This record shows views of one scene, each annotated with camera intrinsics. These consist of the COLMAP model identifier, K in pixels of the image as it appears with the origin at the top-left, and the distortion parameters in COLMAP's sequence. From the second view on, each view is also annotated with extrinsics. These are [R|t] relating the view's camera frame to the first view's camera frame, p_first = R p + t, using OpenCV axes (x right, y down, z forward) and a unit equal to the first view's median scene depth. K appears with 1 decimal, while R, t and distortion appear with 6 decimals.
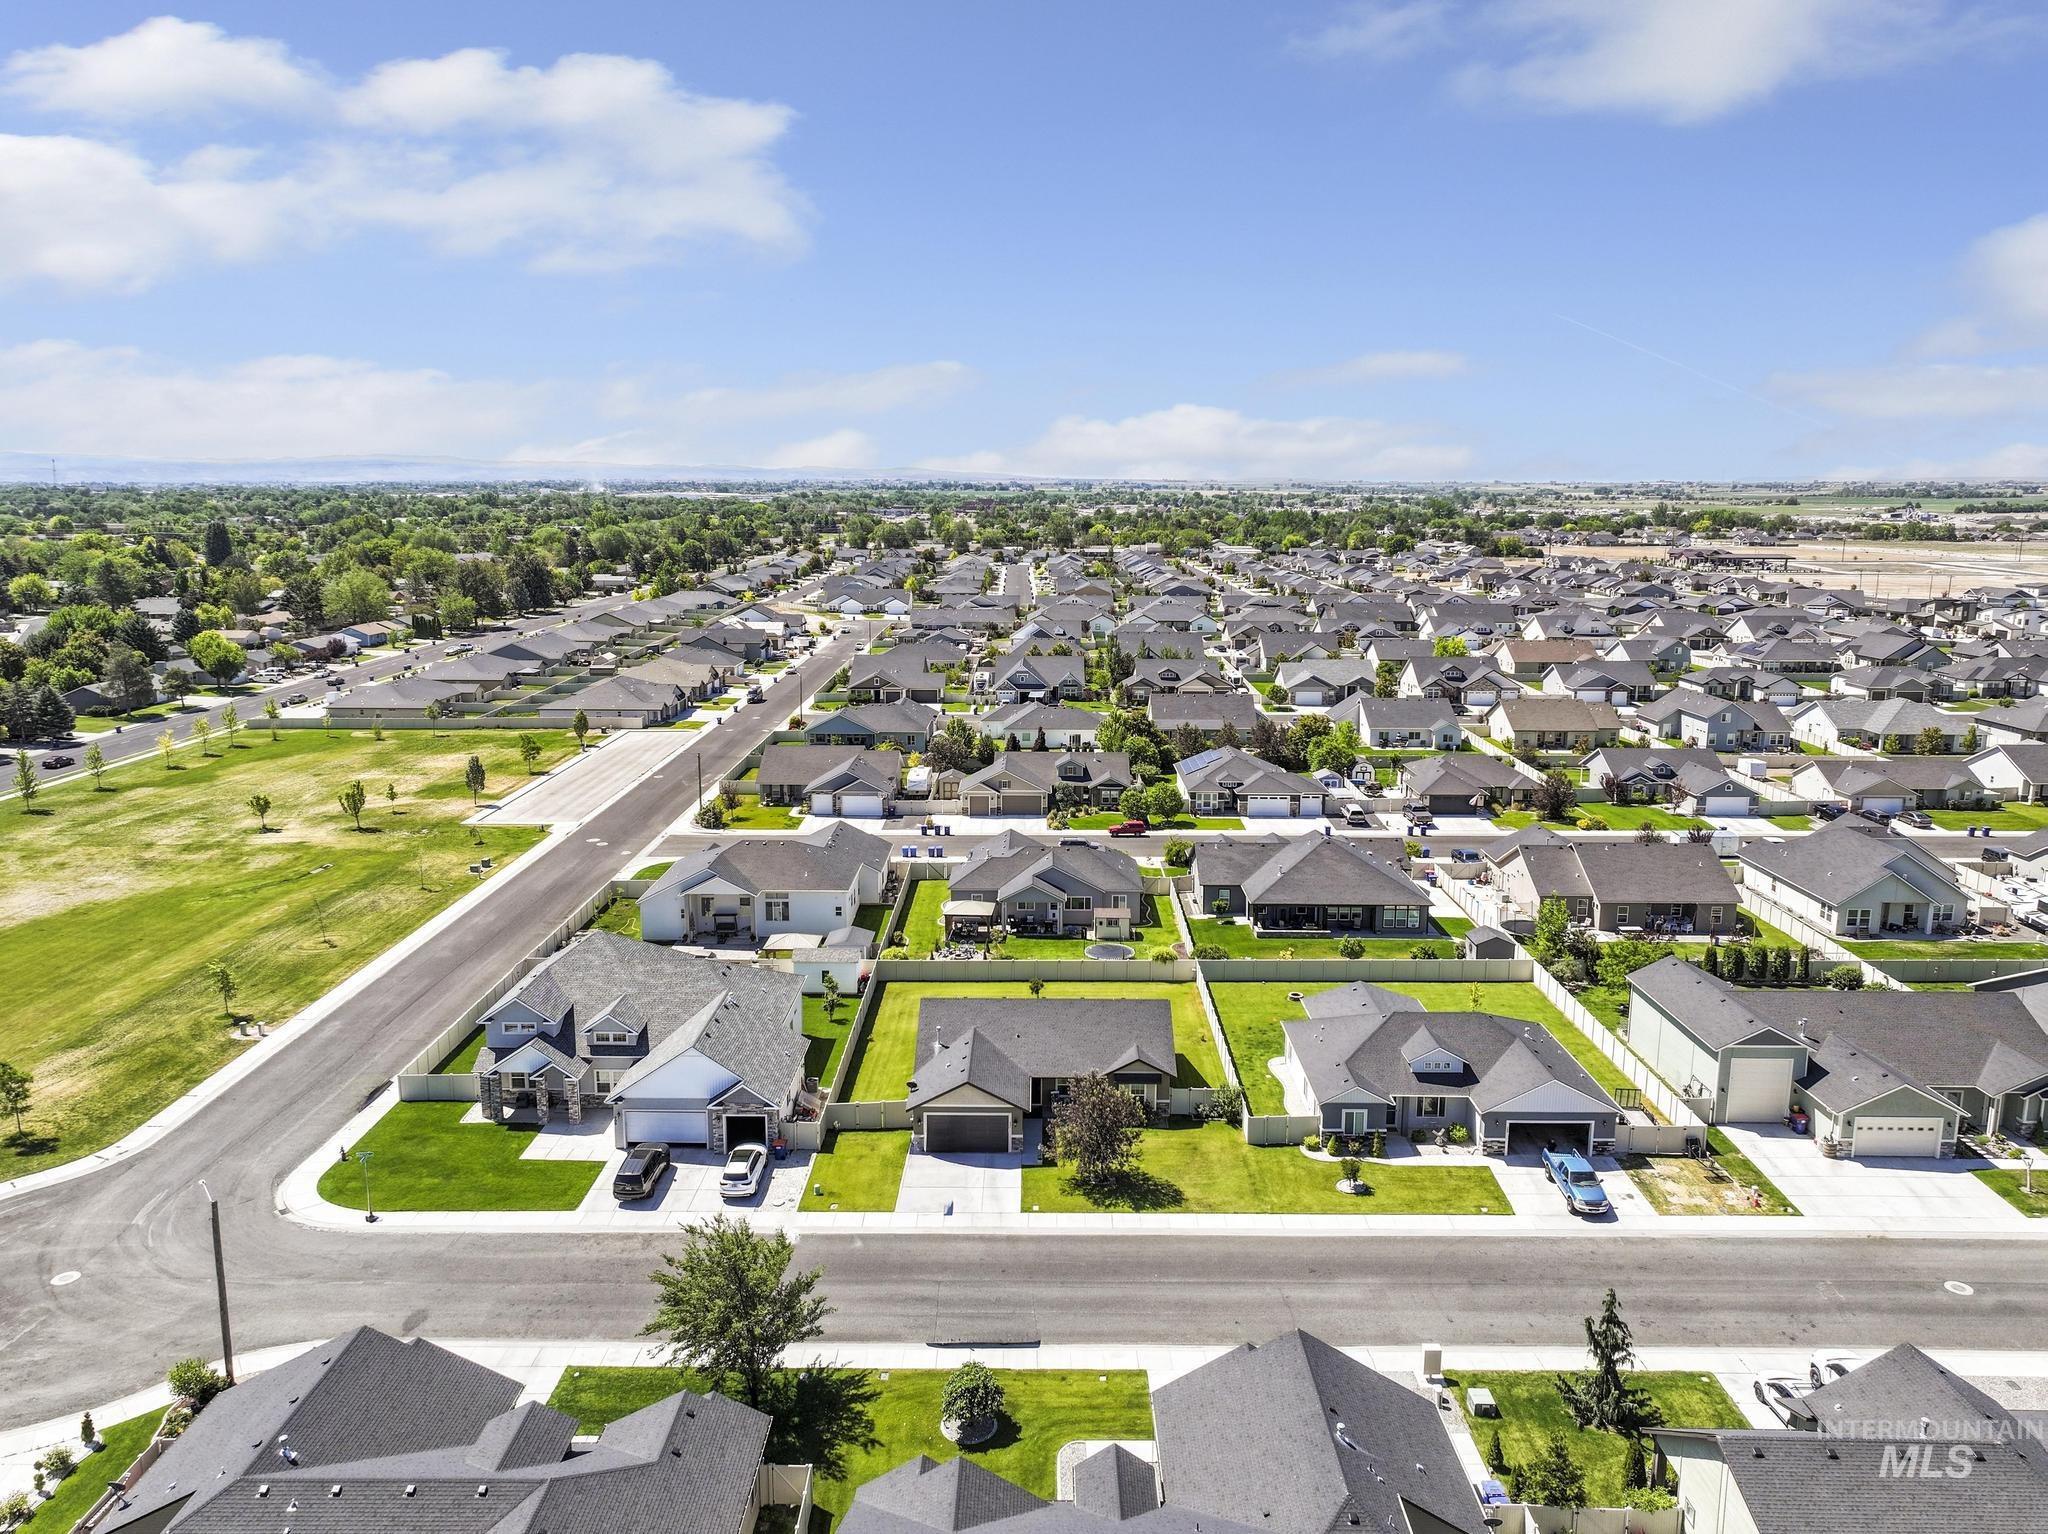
lens RADIAL K [[1455.1, 0, 1024.0], [0, 1455.1, 767.0], [0, 0, 1]] dist [-0.002417, 0.013653]
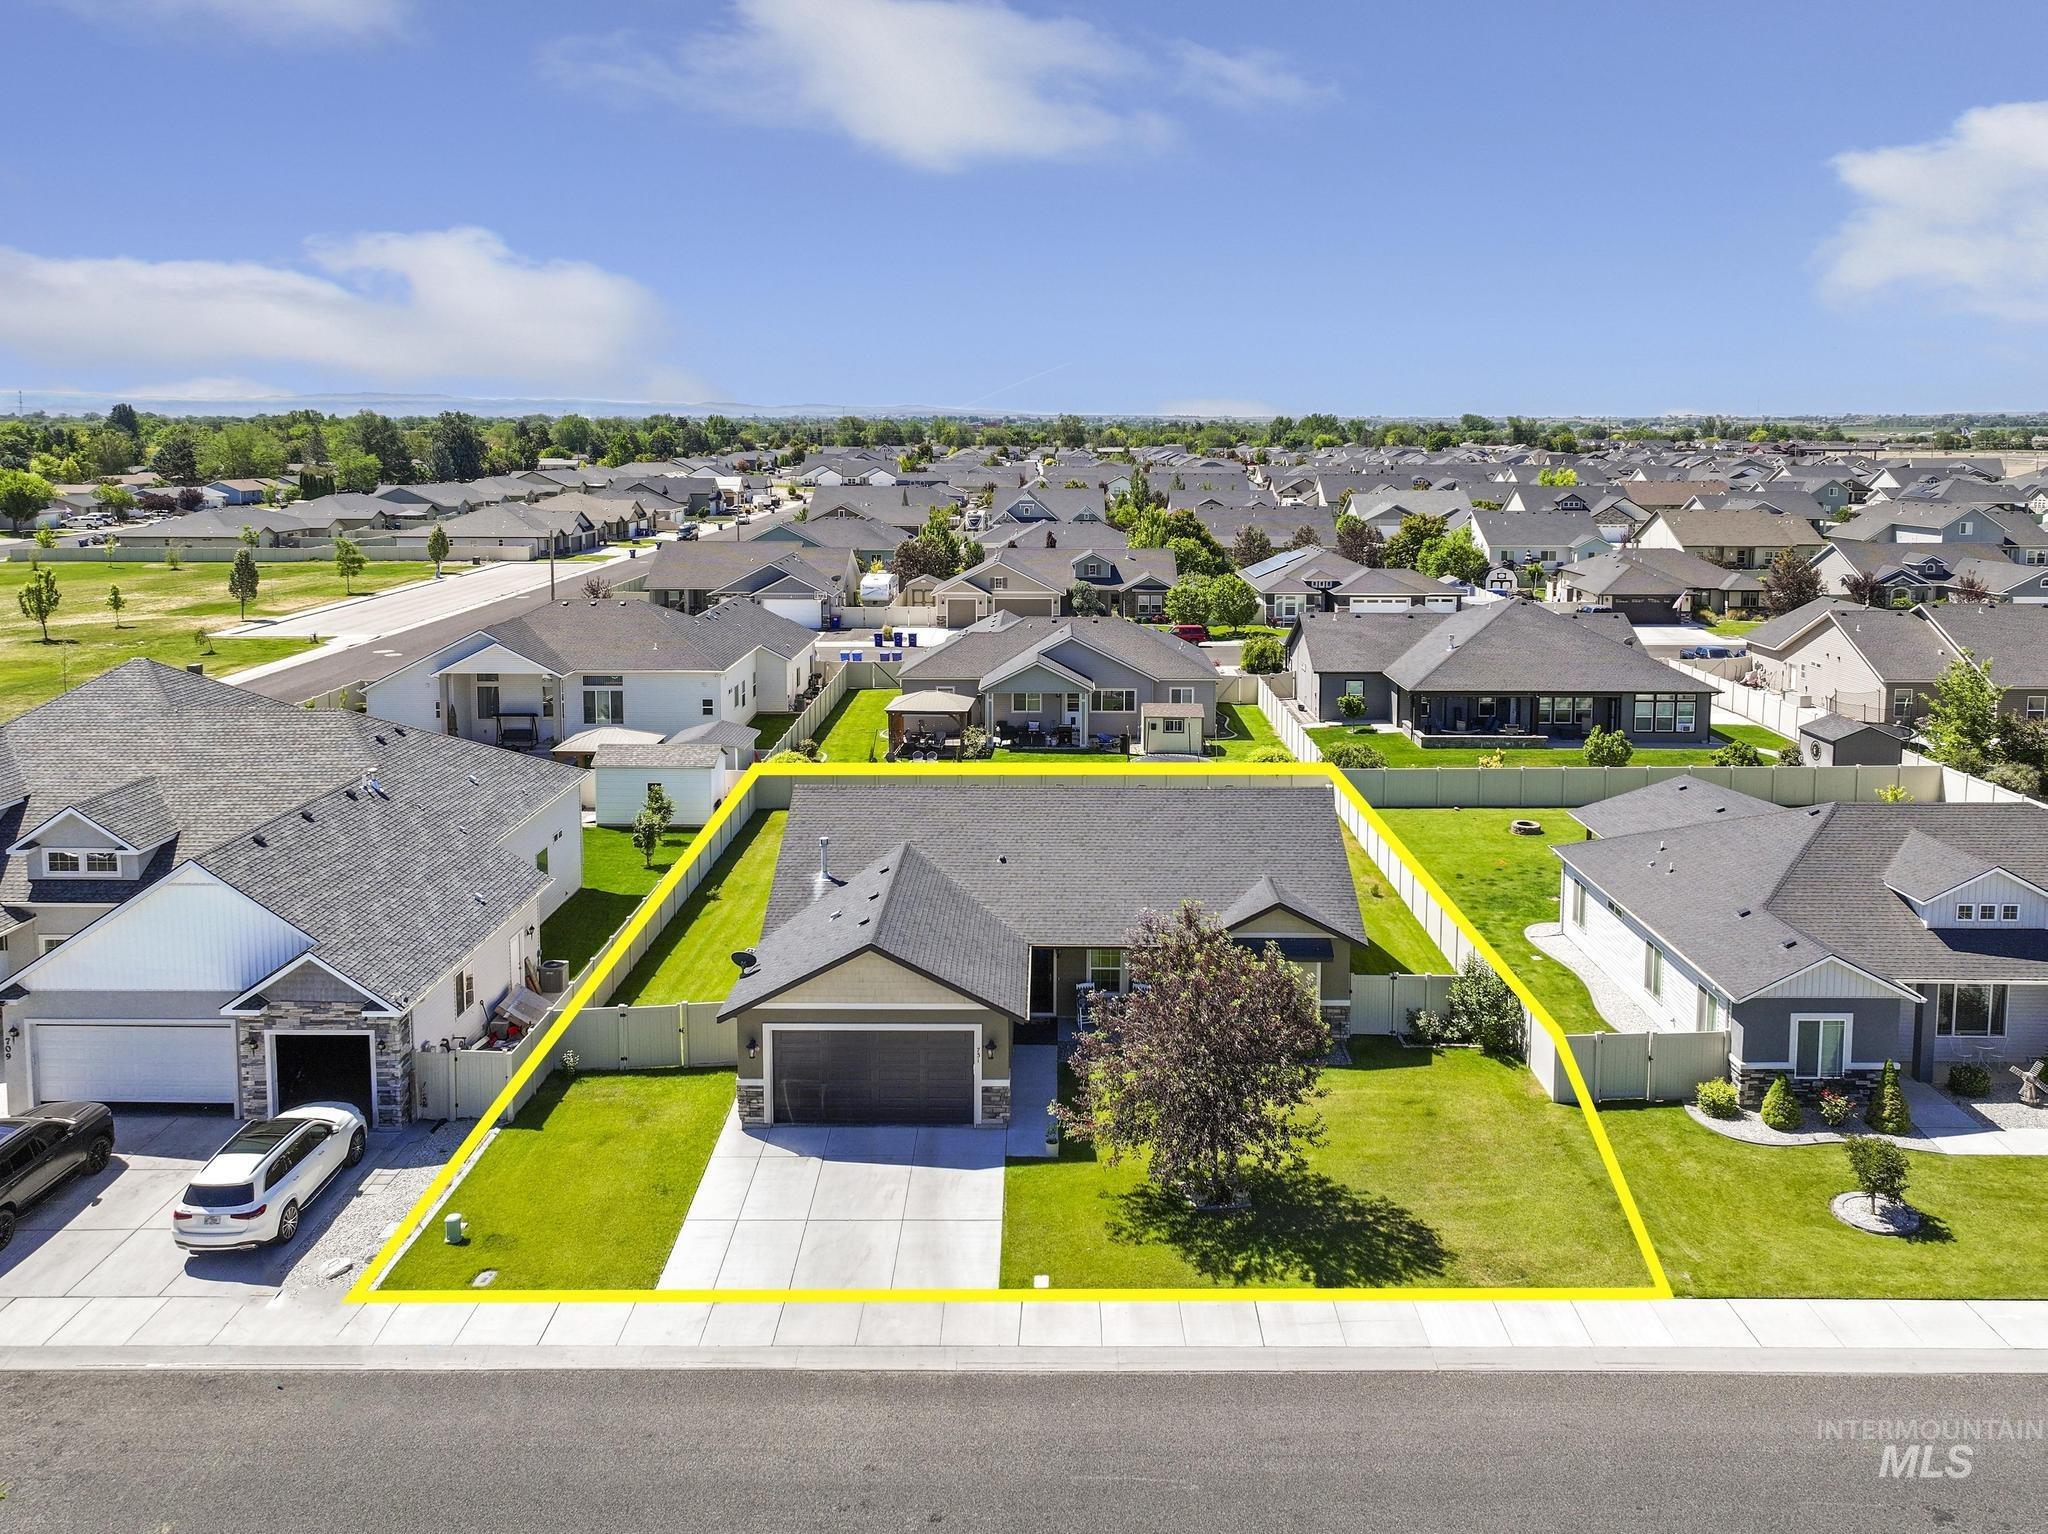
lens RADIAL K [[1500.1, 0, 1037.5], [0, 1500.1, 596.7], [0, 0, 1]] dist [-0.000869, 0.001014]
pose [[0.999992, -0.002137, 0.003421, 0.005394], [0.002408, 0.996681, -0.081367, 0.142908], [-0.003236, 0.081374, 0.996678, 0.536089]]
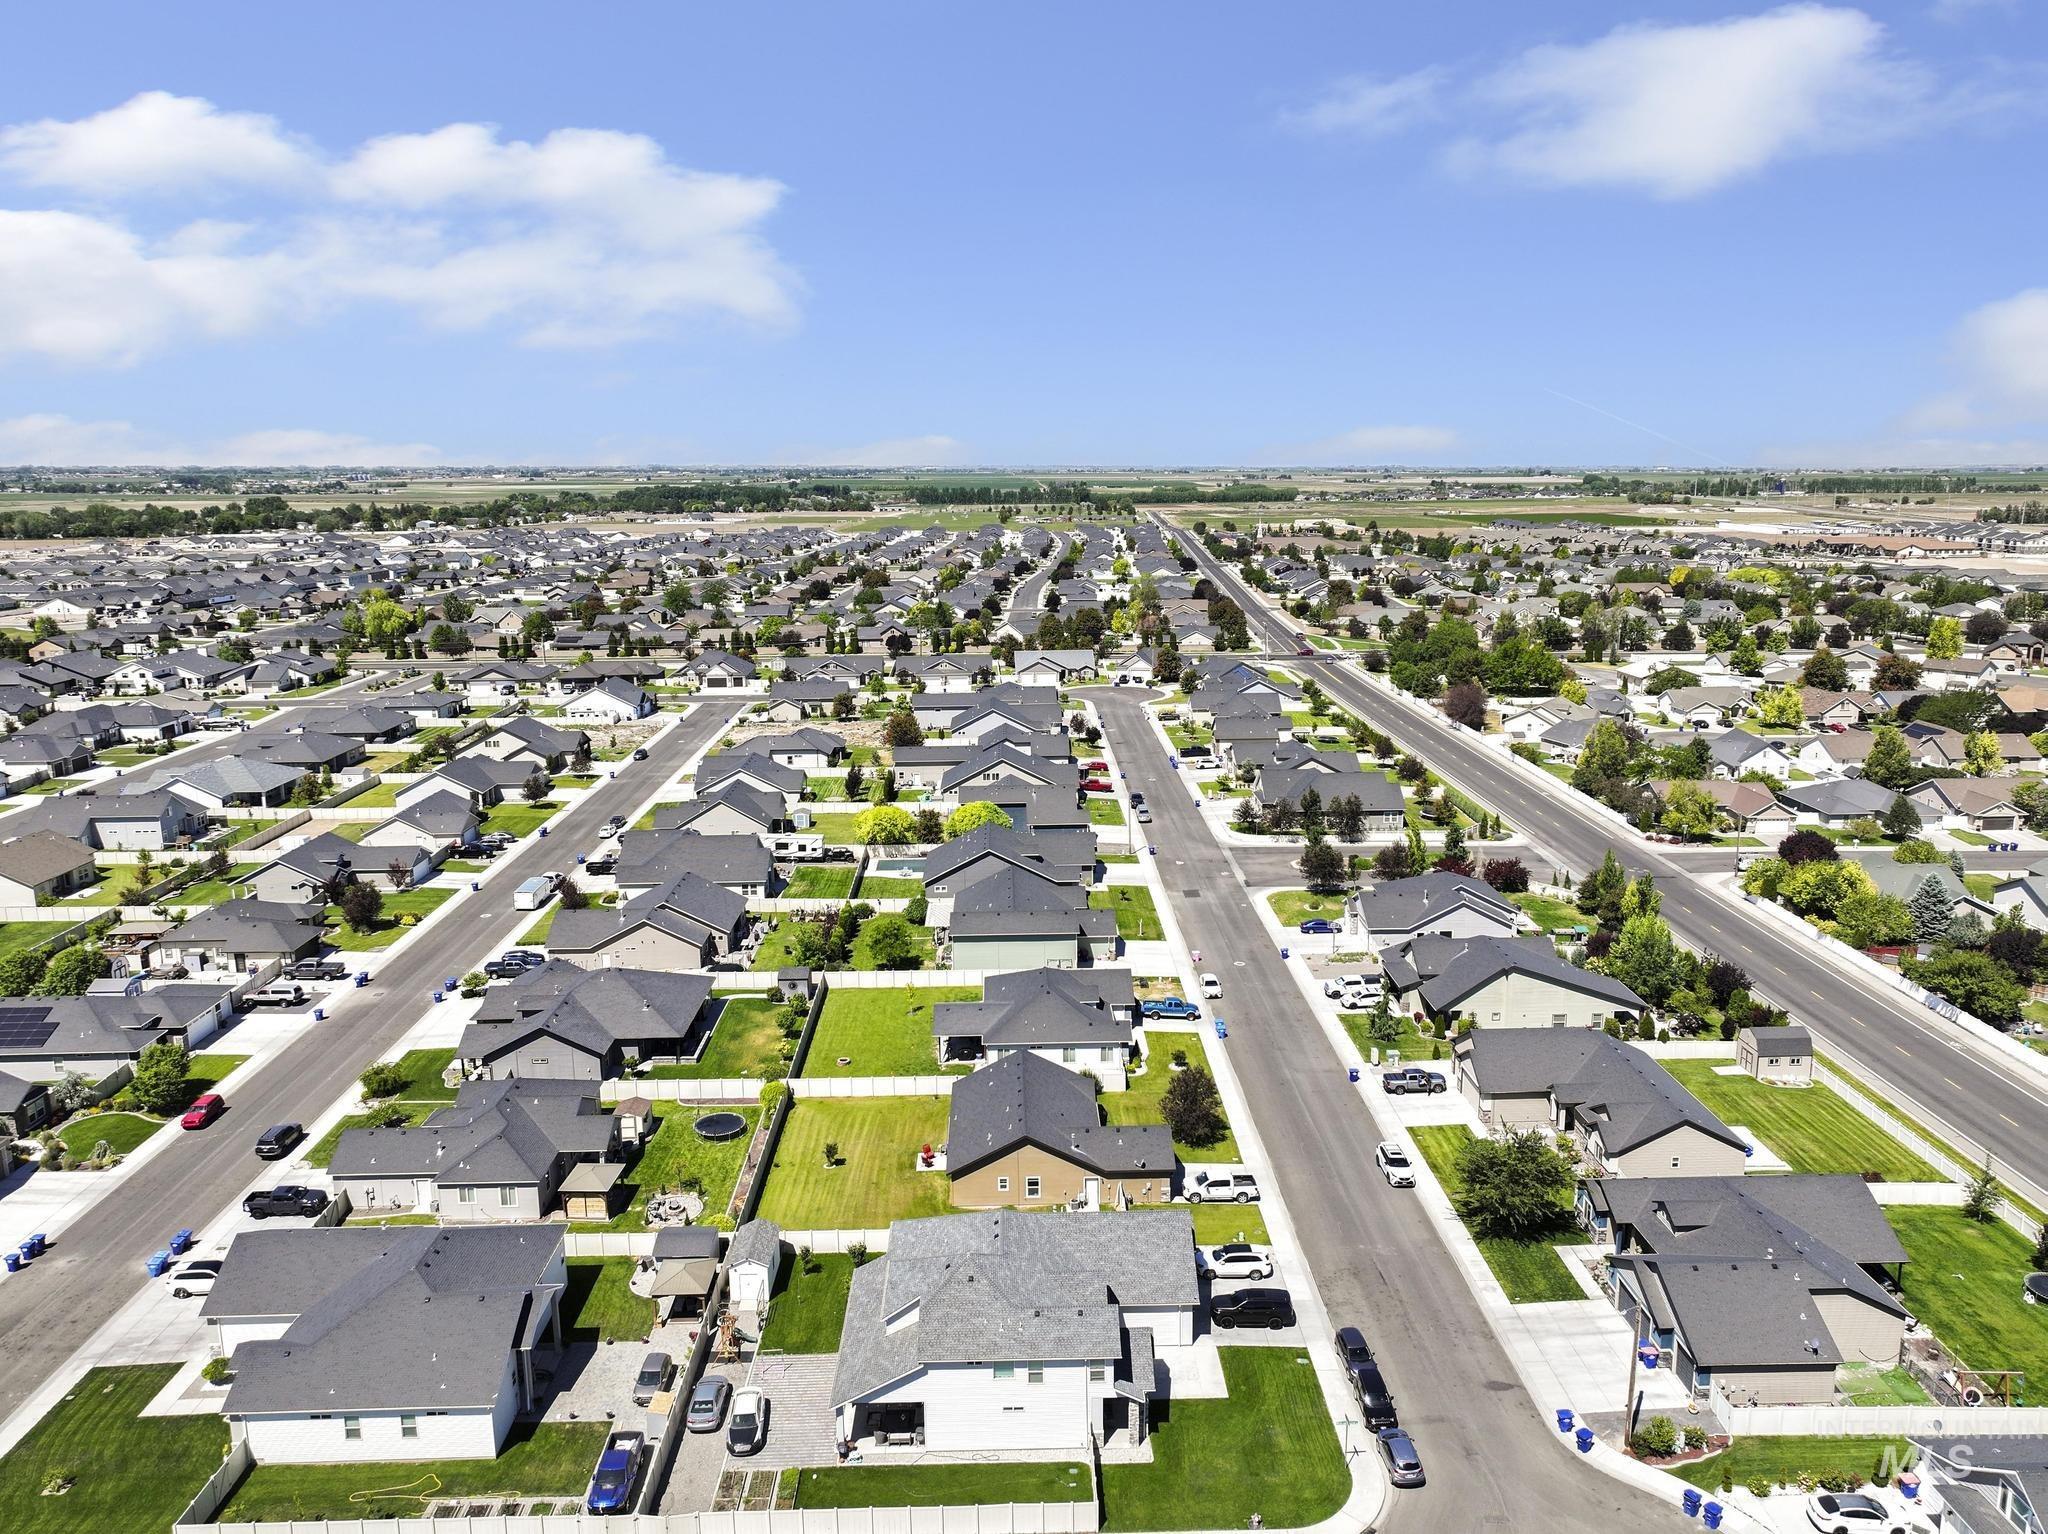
lens RADIAL K [[1455.1, 0, 1024.0], [0, 1455.1, 767.0], [0, 0, 1]] dist [-0.002417, 0.013653]
pose [[-0.028272, -0.205273, 0.978296, -1.131472], [0.195805, 0.958591, 0.206796, -0.351607], [-0.980235, 0.197402, 0.013092, 0.965343]]
